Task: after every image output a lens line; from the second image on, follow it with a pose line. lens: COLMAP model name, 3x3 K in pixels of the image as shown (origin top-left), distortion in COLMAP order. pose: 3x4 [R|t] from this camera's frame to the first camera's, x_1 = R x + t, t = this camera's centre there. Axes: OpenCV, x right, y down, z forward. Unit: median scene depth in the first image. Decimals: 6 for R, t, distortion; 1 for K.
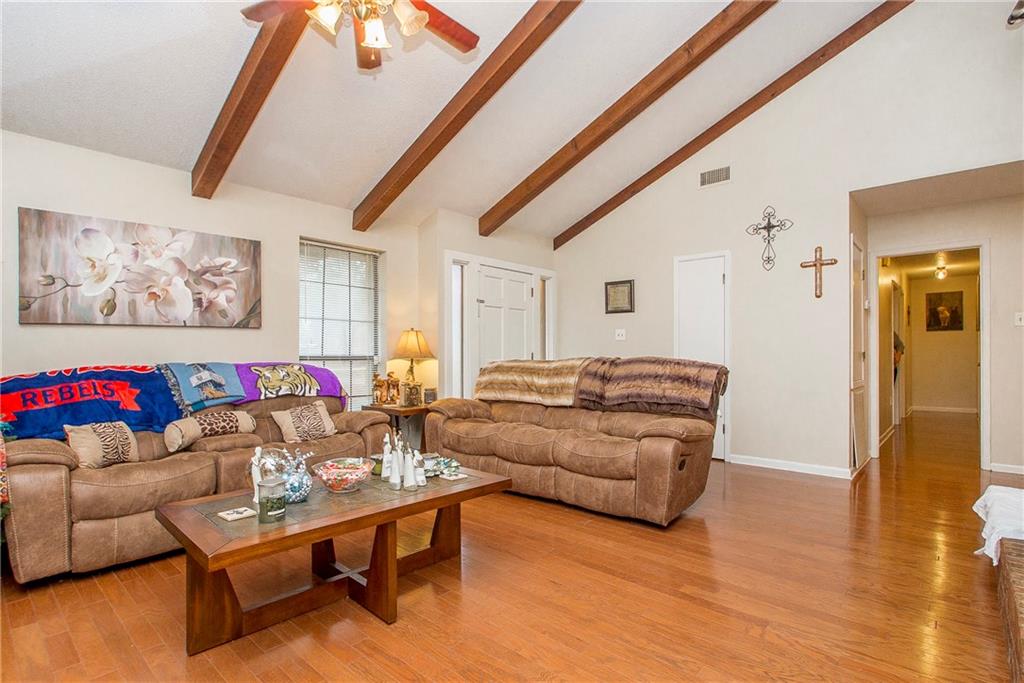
lens RADIAL K [[506.0, 0, 502.4], [0, 506.0, 349.3], [0, 0, 1]] dist [0.007586, 0.000205]
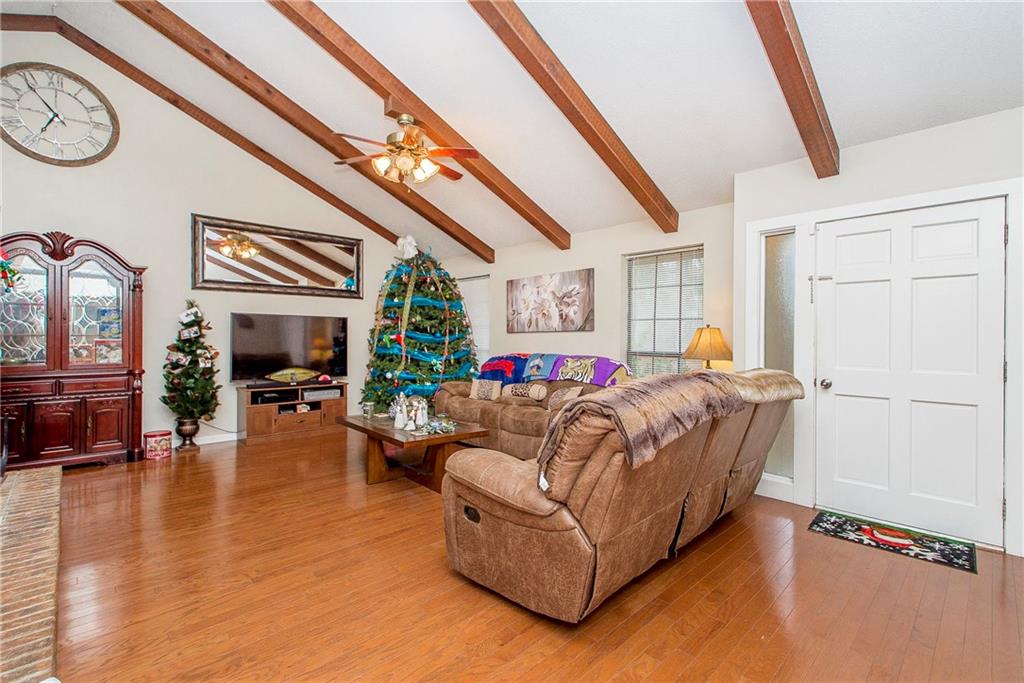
lens RADIAL K [[459.5, 0, 512.1], [0, 459.5, 334.5], [0, 0, 1]] dist [0.007215, -0.001277]
pose [[-0.065351, 0.000788, -0.997862, 0.808308], [0.006572, 0.999978, 0.000359, -0.033635], [0.997841, -0.006534, -0.065355, 0.878163]]
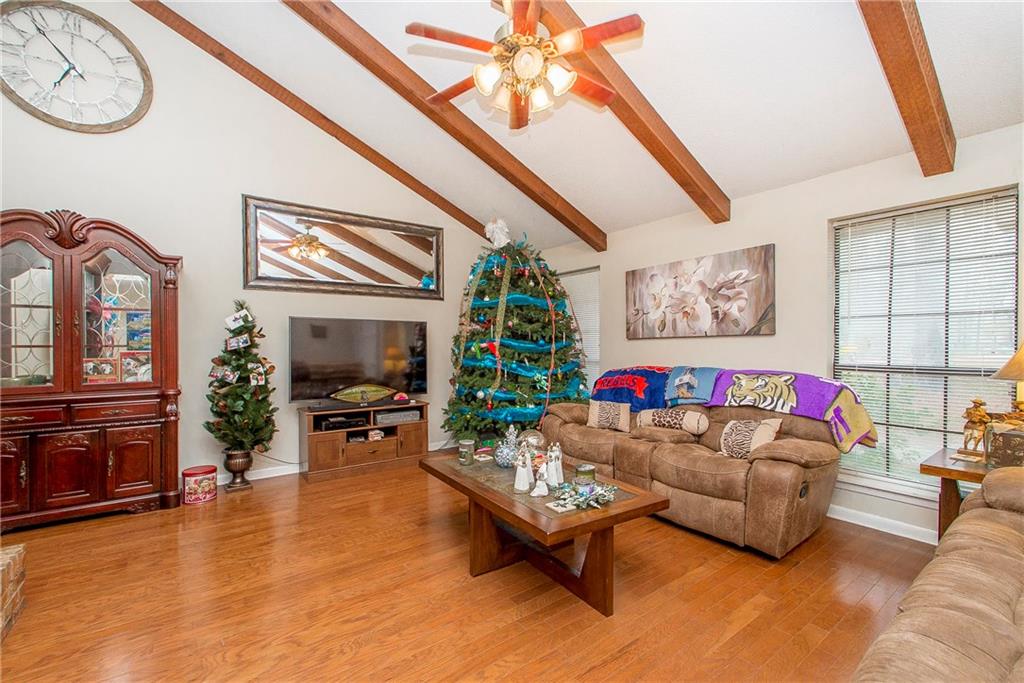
lens RADIAL K [[459.5, 0, 522.6], [0, 459.5, 345.7], [0, 0, 1]] dist [0.007215, -0.001277]
pose [[-0.182819, 0.008895, -0.983106, 0.481824], [0.014445, 0.999875, 0.006360, -0.032966], [0.983040, -0.013038, -0.182925, 0.706470]]
